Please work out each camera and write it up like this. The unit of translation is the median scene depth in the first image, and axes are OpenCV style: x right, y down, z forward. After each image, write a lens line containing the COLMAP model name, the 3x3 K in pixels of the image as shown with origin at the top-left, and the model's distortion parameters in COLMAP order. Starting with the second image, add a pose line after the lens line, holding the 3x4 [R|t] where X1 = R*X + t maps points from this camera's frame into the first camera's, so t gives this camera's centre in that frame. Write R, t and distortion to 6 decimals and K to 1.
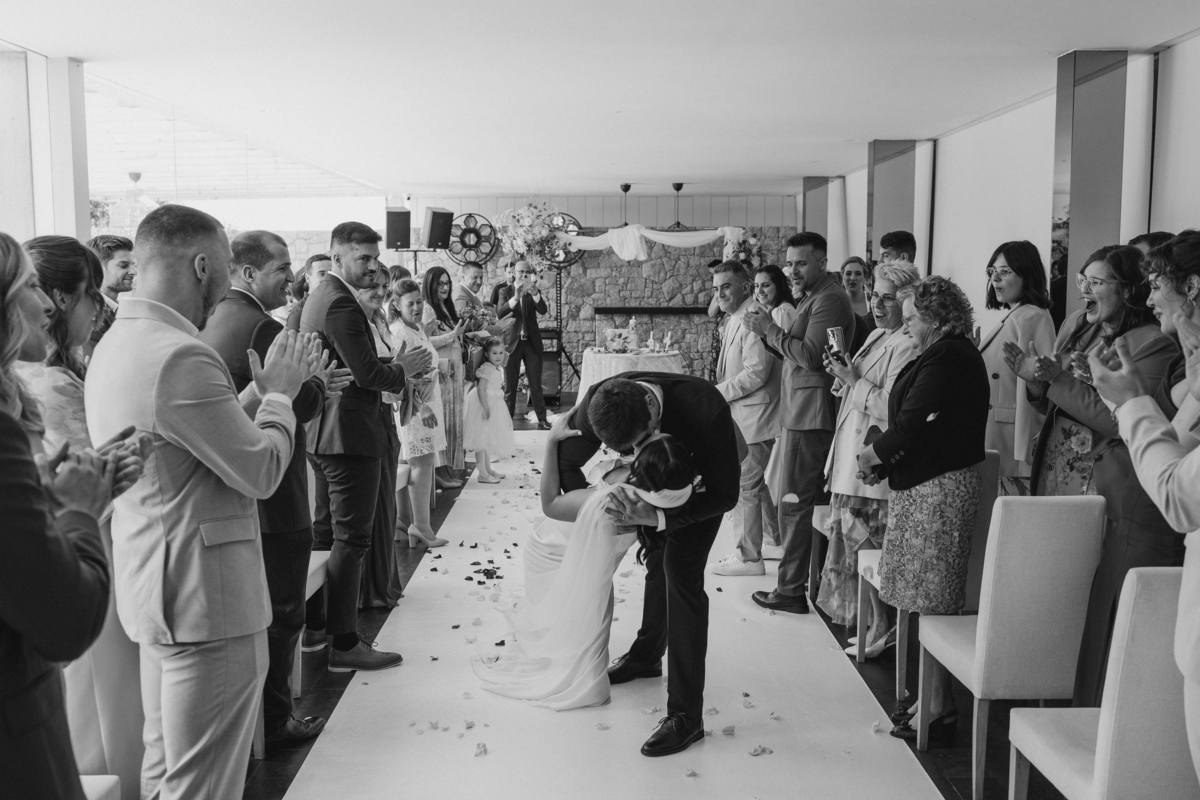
lens RADIAL K [[1227.4, 0, 595.4], [0, 1227.4, 403.7], [0, 0, 1]] dist [0.004000, -0.004486]
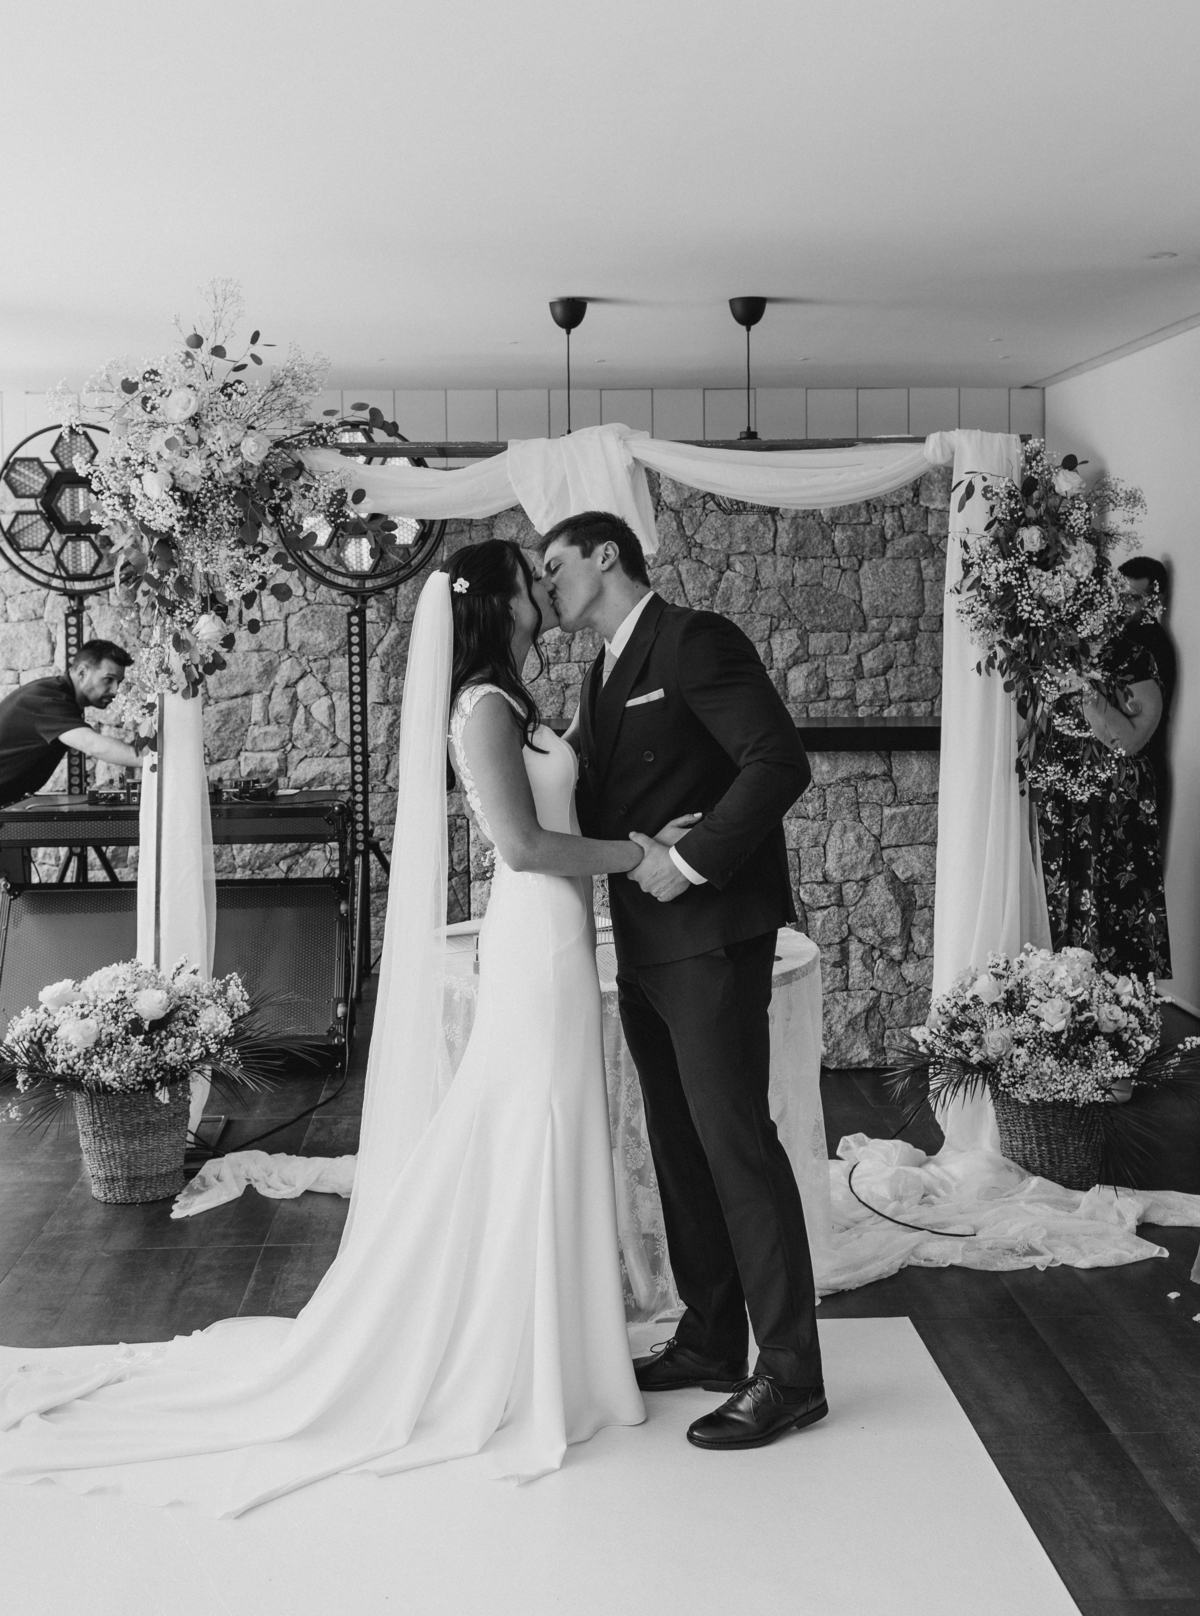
lens RADIAL K [[1719.5, 0, 602.3], [0, 1719.5, 803.7], [0, 0, 1]] dist [-0.048033, -0.007415]
pose [[0.998372, -0.010906, 0.055988, 0.008691], [0.010518, 0.999919, 0.007231, -0.062047], [-0.056063, -0.006630, 0.998405, 0.583937]]
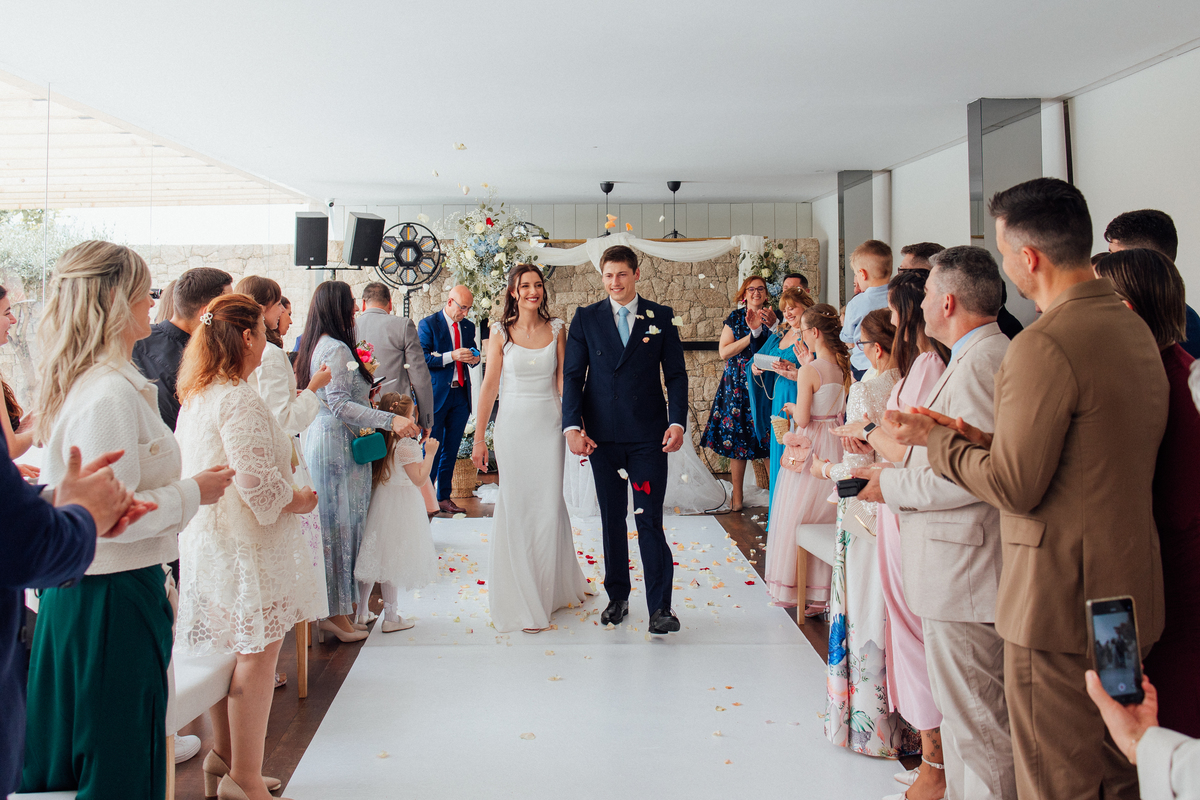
lens RADIAL K [[1238.7, 0, 570.3], [0, 1238.7, 402.6], [0, 0, 1]] dist [0.061404, 0.006460]
pose [[0.999917, -0.002986, 0.012561, -0.008537], [0.003314, 0.999652, -0.026155, -0.019409], [-0.012478, 0.026194, 0.999579, 0.218967]]
